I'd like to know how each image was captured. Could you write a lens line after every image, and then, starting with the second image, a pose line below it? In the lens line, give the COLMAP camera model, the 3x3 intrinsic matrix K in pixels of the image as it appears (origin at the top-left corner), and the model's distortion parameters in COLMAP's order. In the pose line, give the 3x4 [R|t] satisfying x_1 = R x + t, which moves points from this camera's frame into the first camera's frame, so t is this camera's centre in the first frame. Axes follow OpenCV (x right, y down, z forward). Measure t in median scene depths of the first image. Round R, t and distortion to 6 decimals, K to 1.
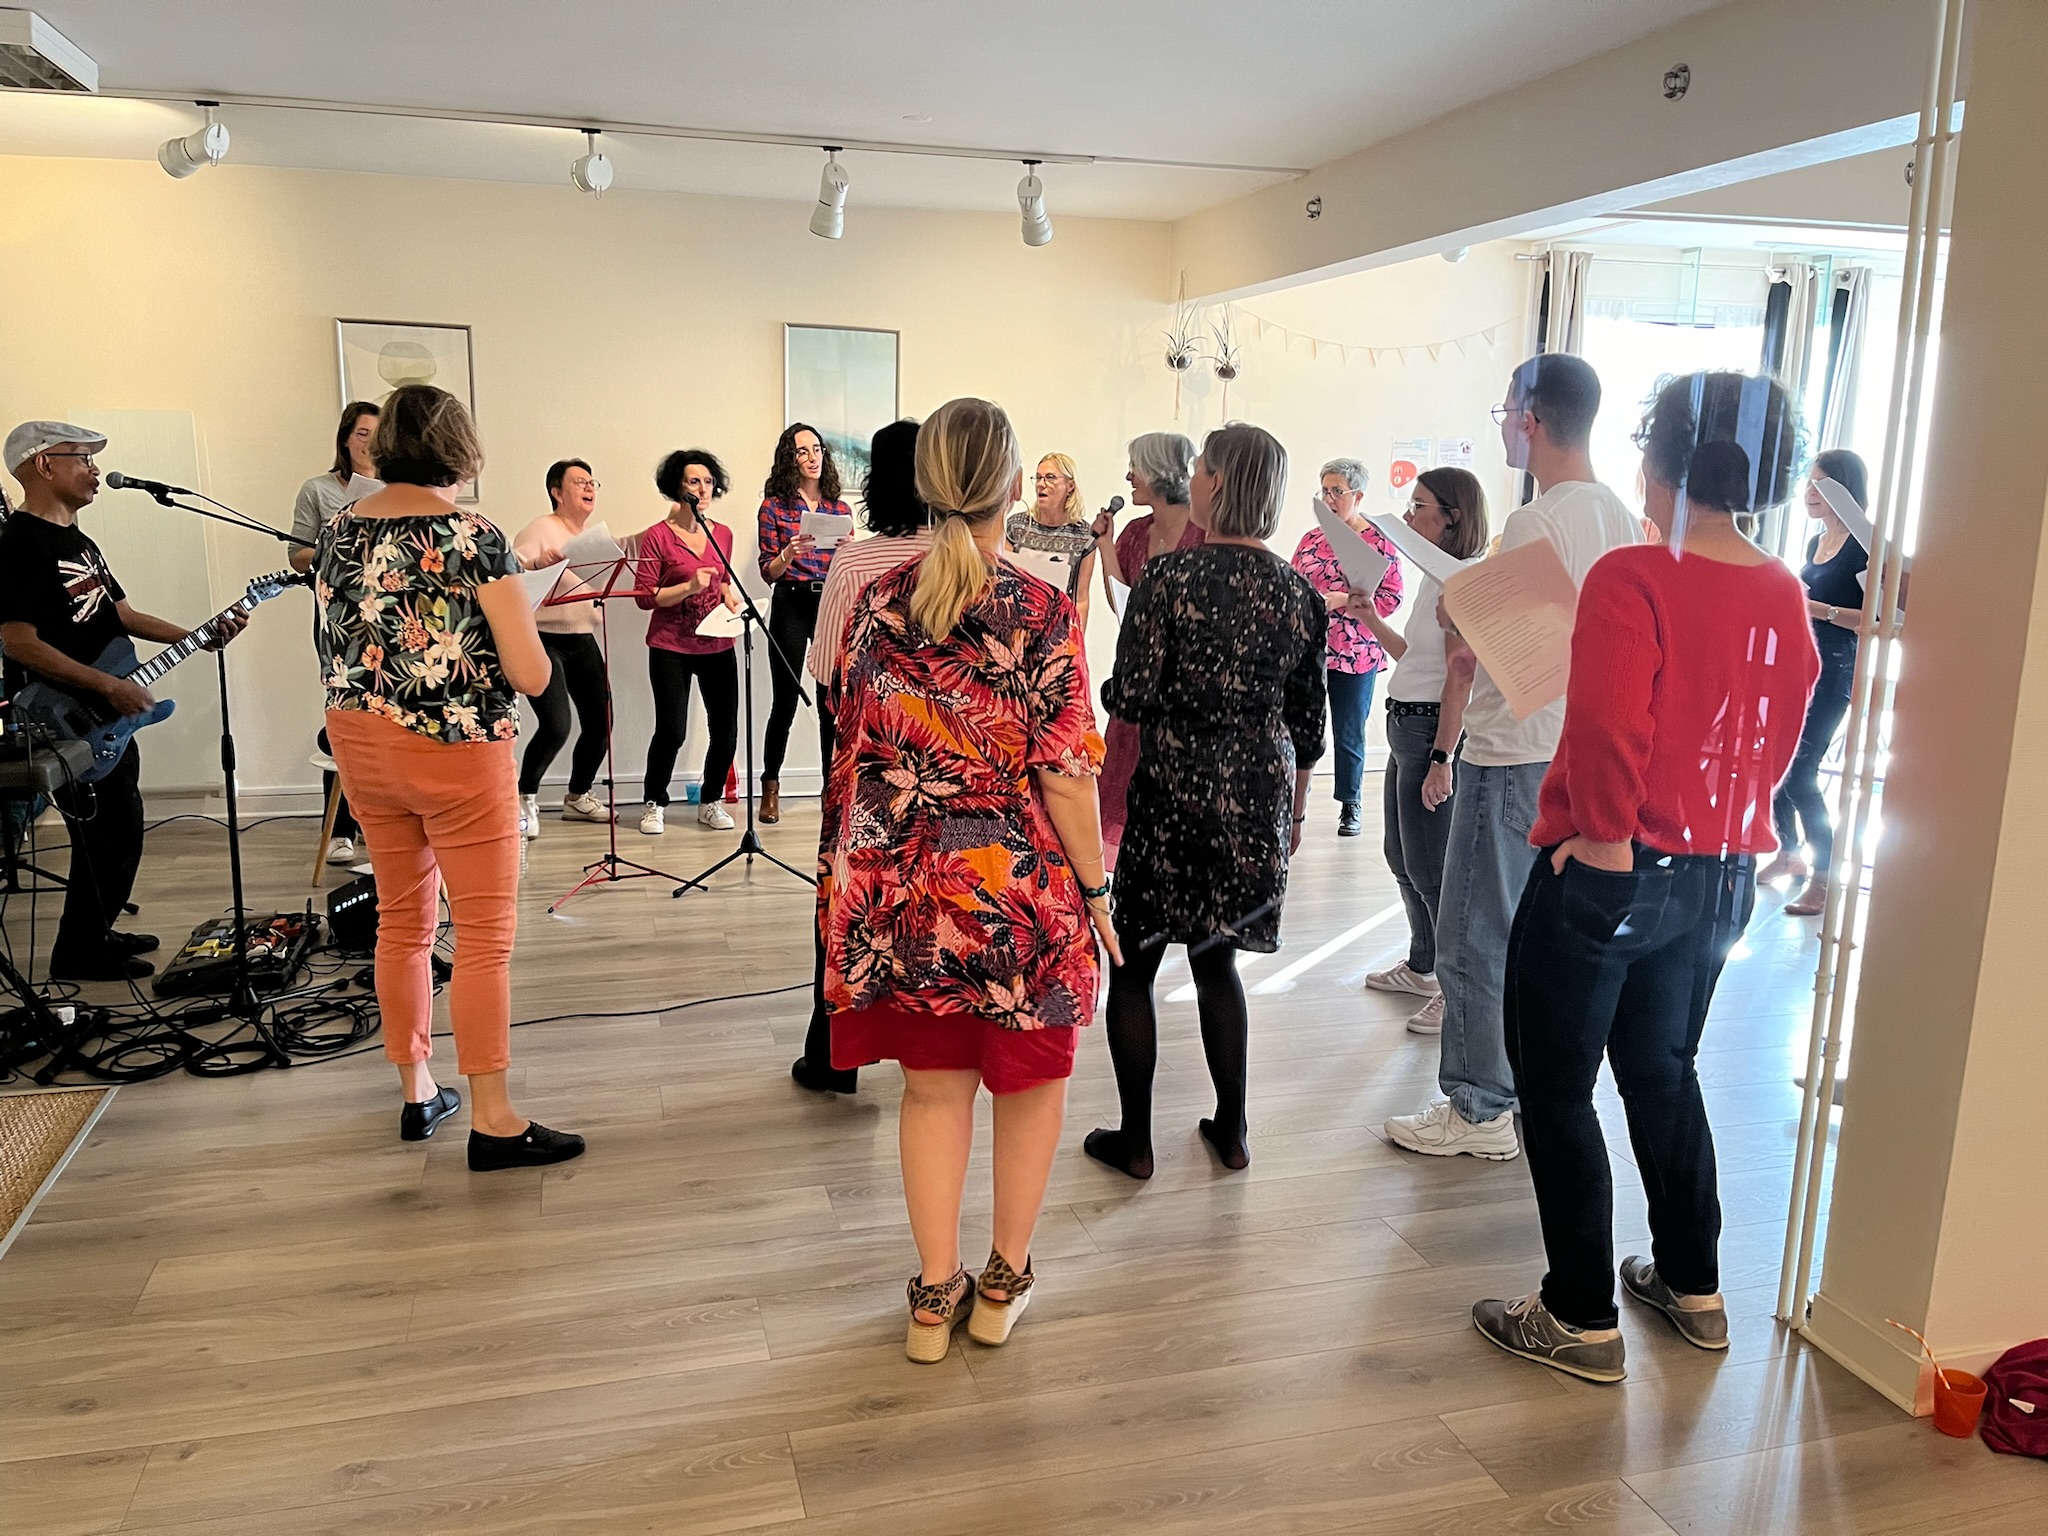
lens RADIAL K [[1554.2, 0, 1024.0], [0, 1554.2, 768.0], [0, 0, 1]] dist [0.073234, -0.118226]
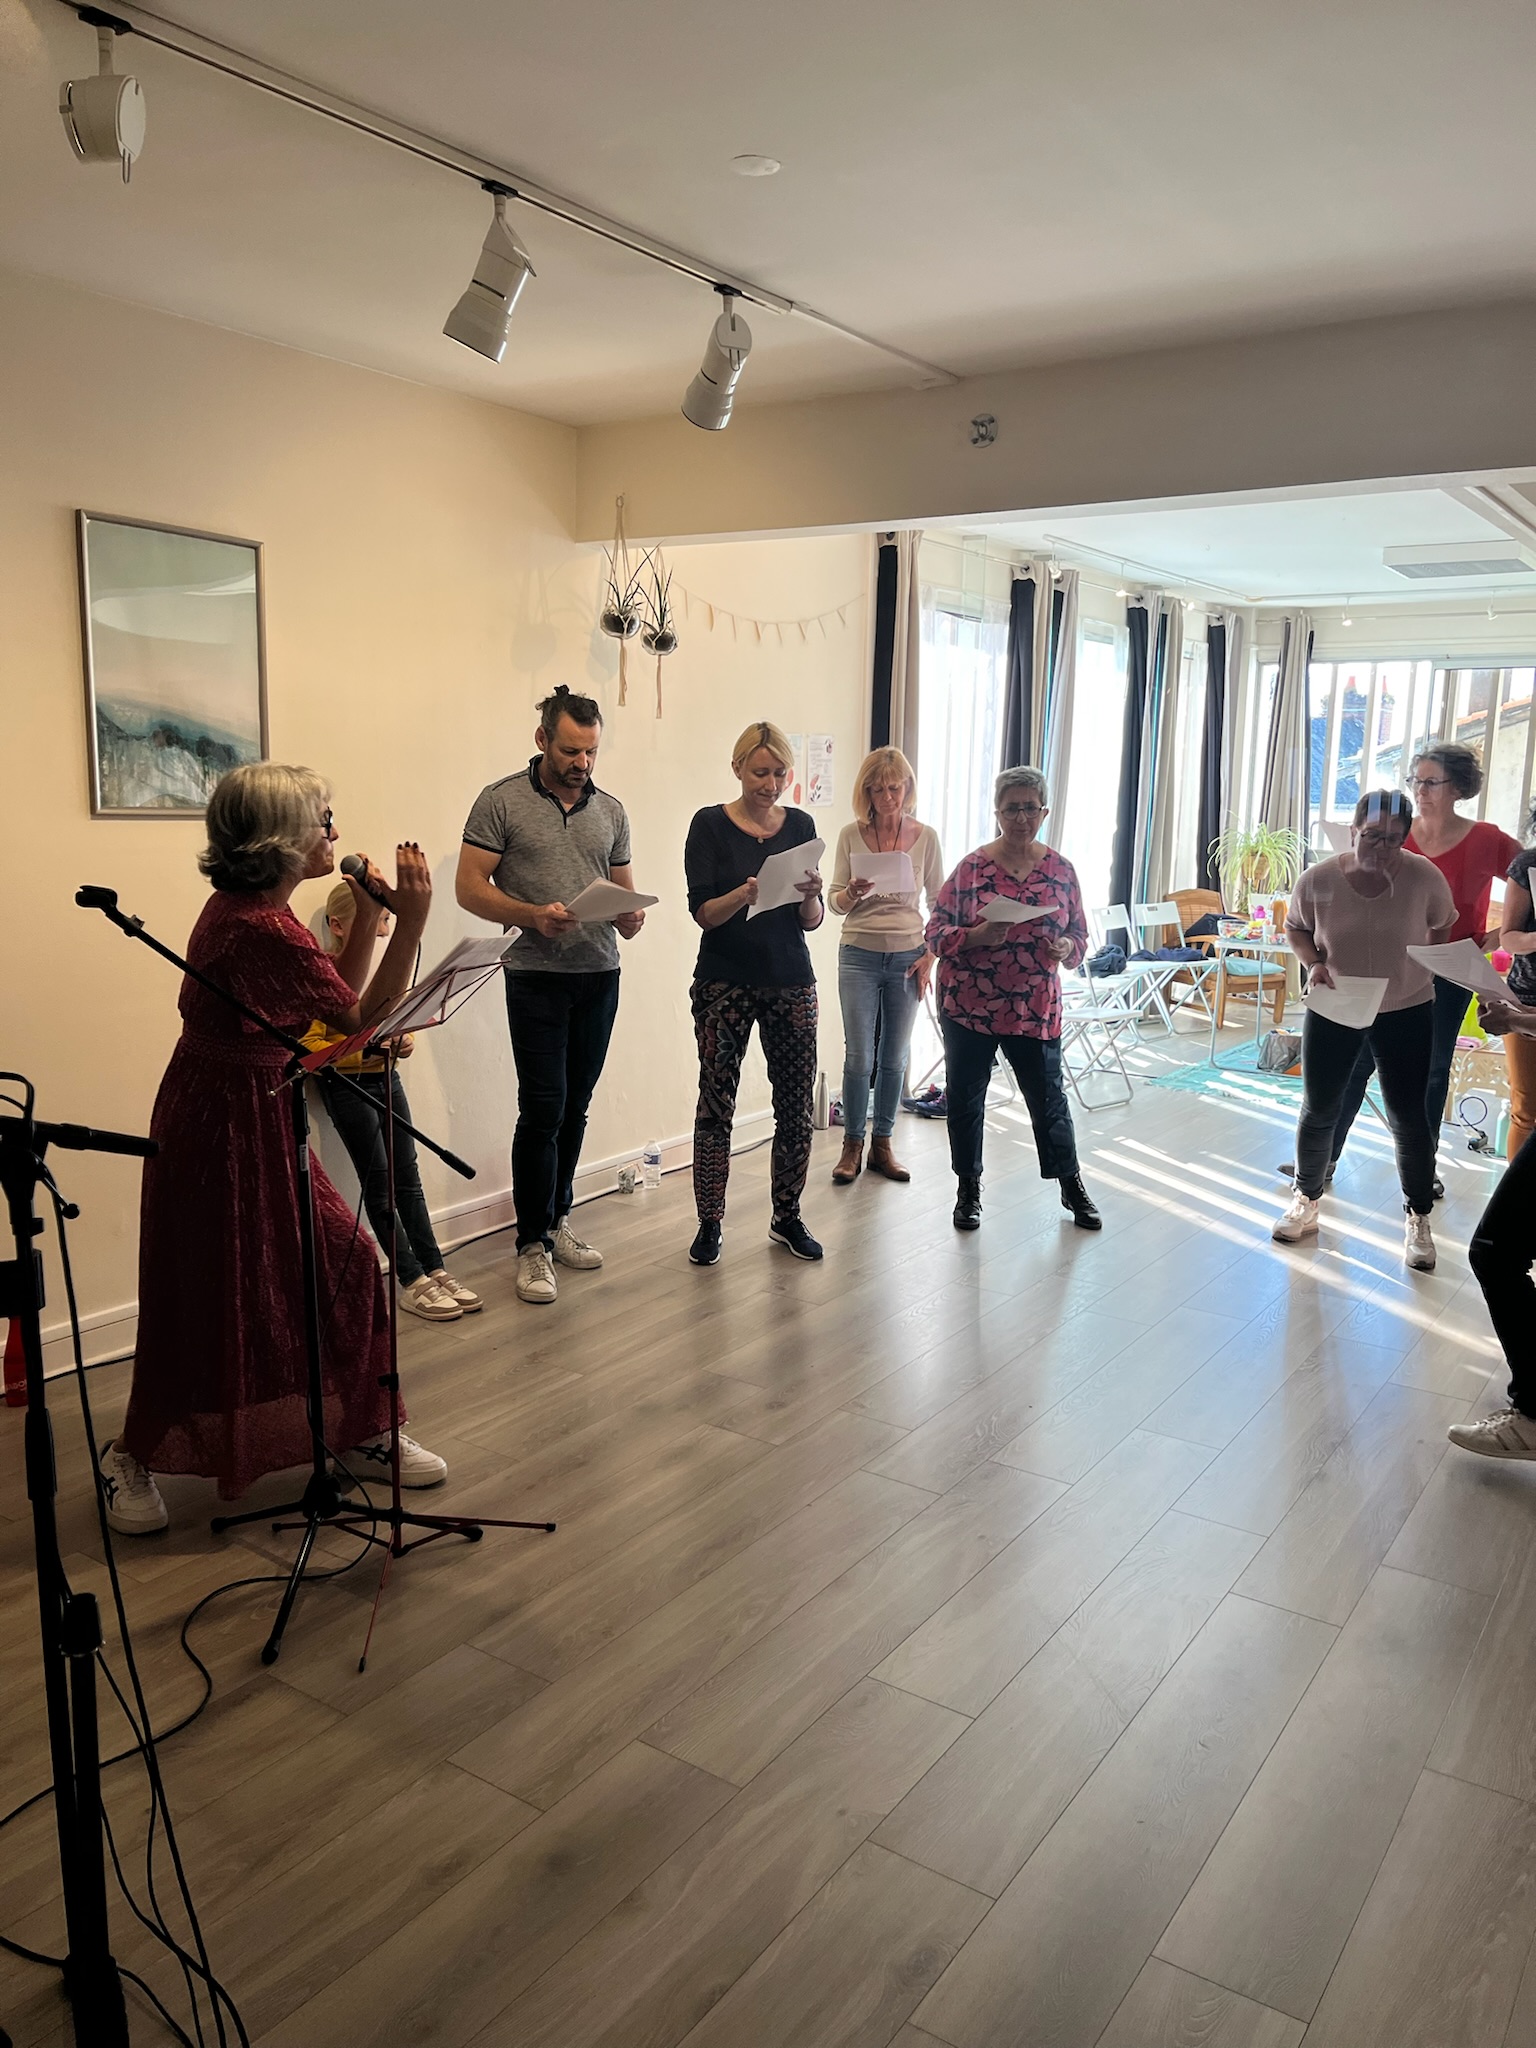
lens RADIAL K [[1554.2, 0, 768.0], [0, 1554.2, 1024.0], [0, 0, 1]] dist [0.073234, -0.118226]
pose [[0.775129, -0.104342, 0.623128, -0.368678], [0.116280, 0.992981, 0.021630, -0.101709], [-0.621011, 0.055691, 0.781821, 0.483375]]
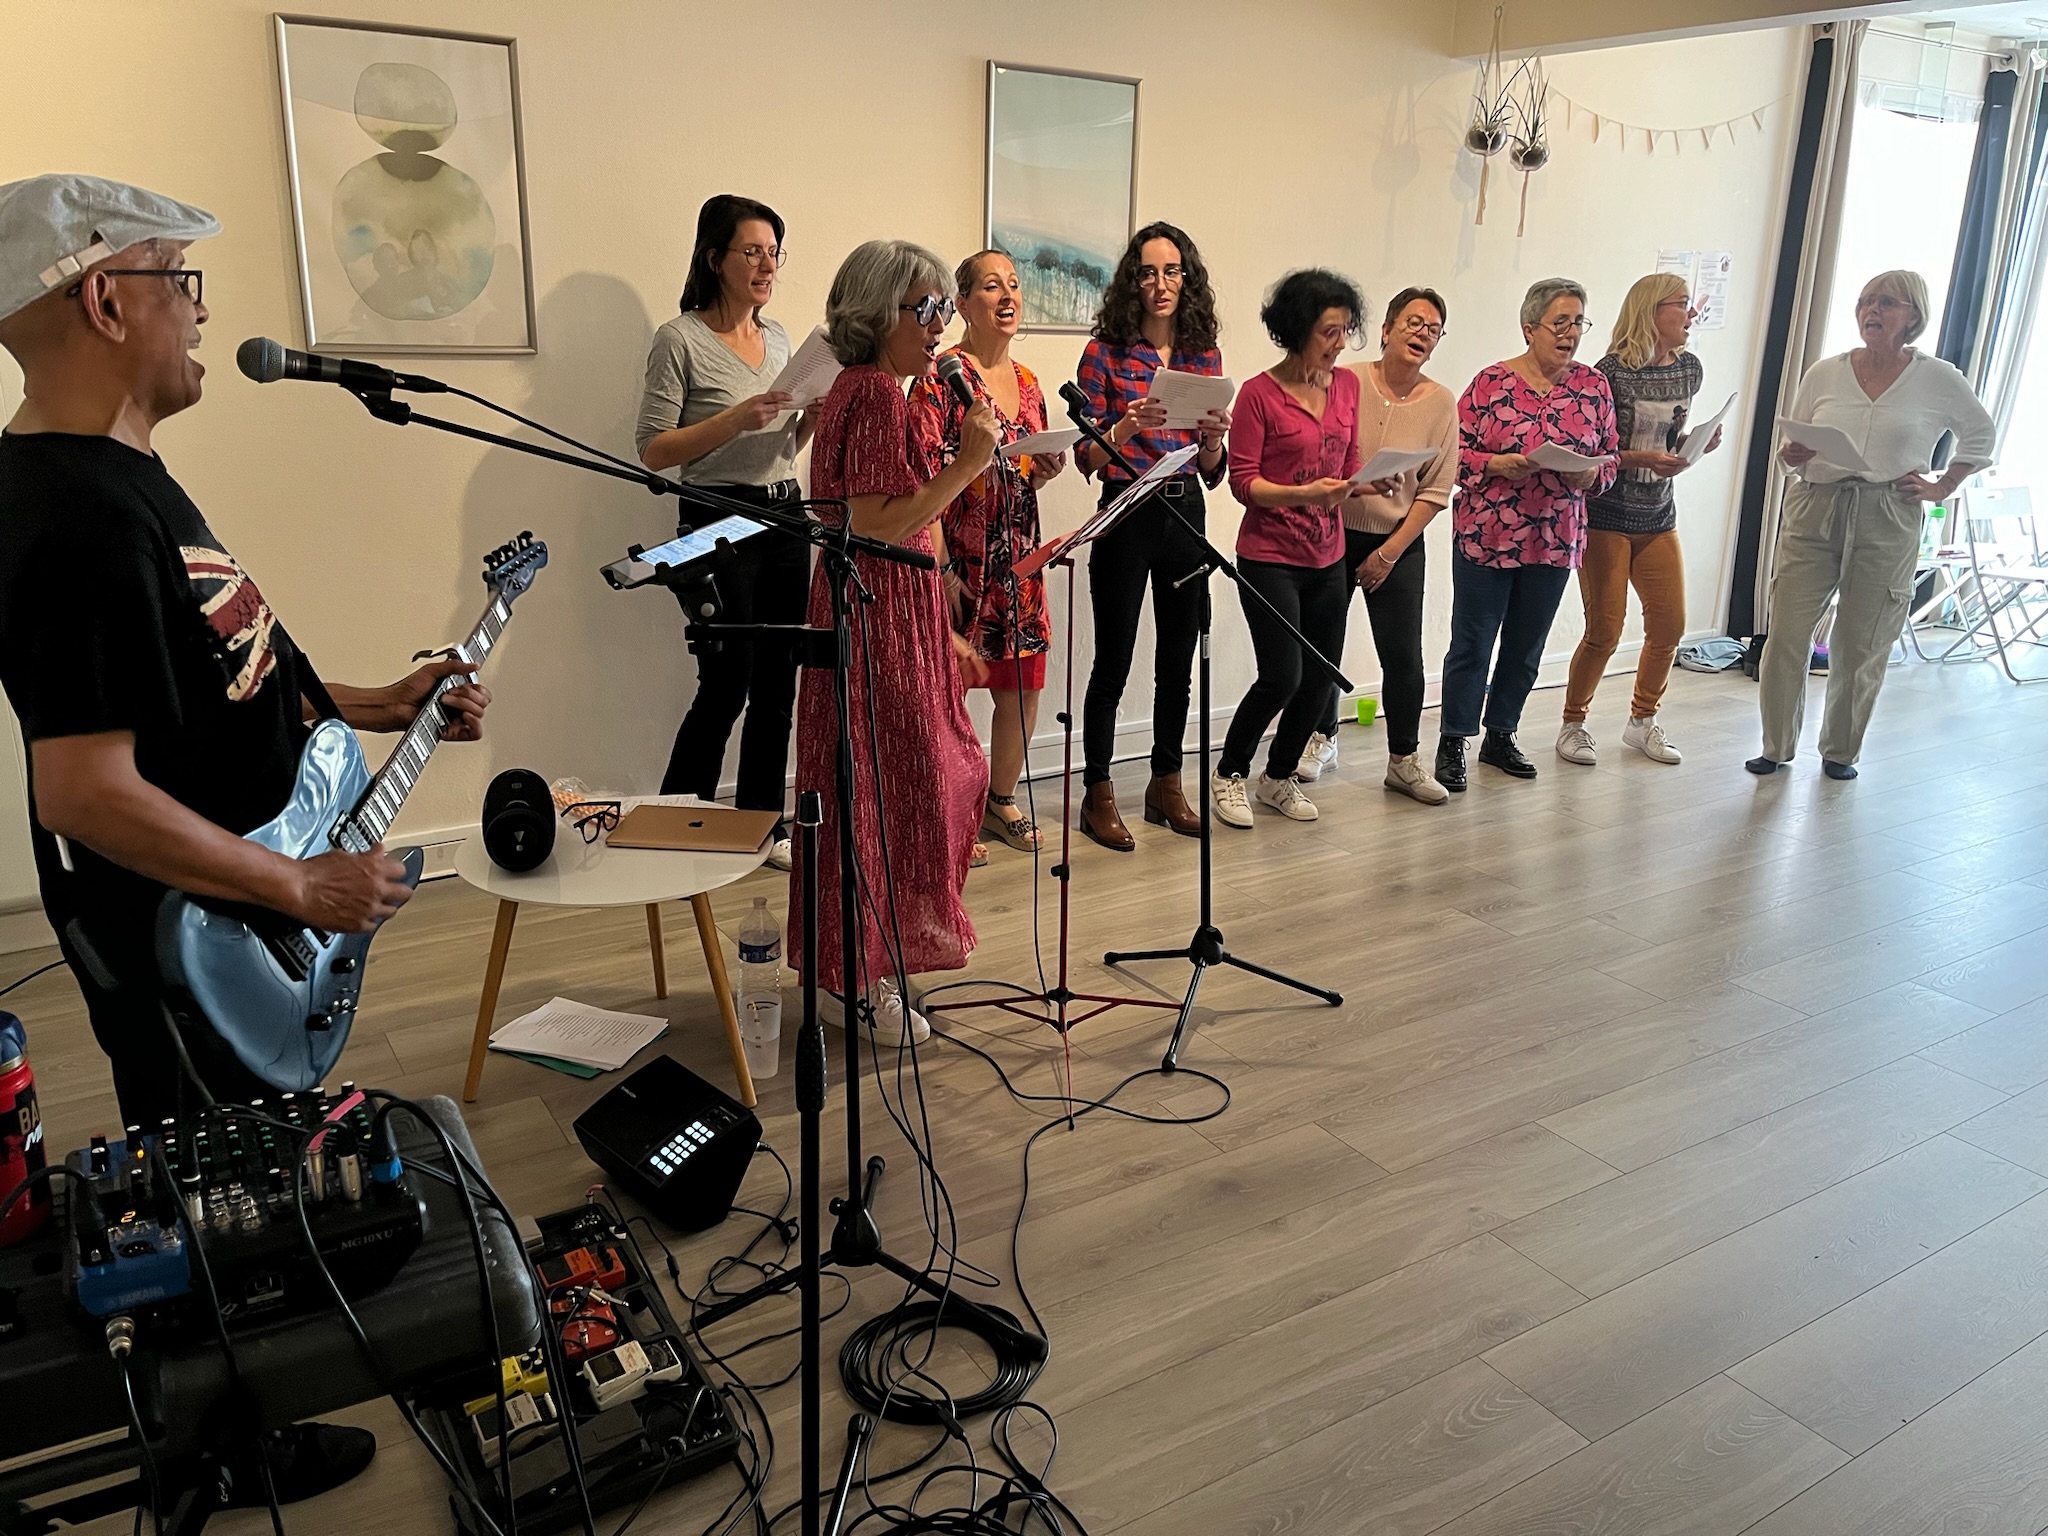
lens RADIAL K [[1549.8, 0, 1062.5], [0, 1549.8, 743.6], [0, 0, 1]] dist [0.063247, -0.083094]
pose [[0.959208, -0.074743, 0.272643, -0.359715], [0.045370, 0.992616, 0.112498, -0.088101], [-0.279038, -0.095539, 0.955516, 0.401013]]
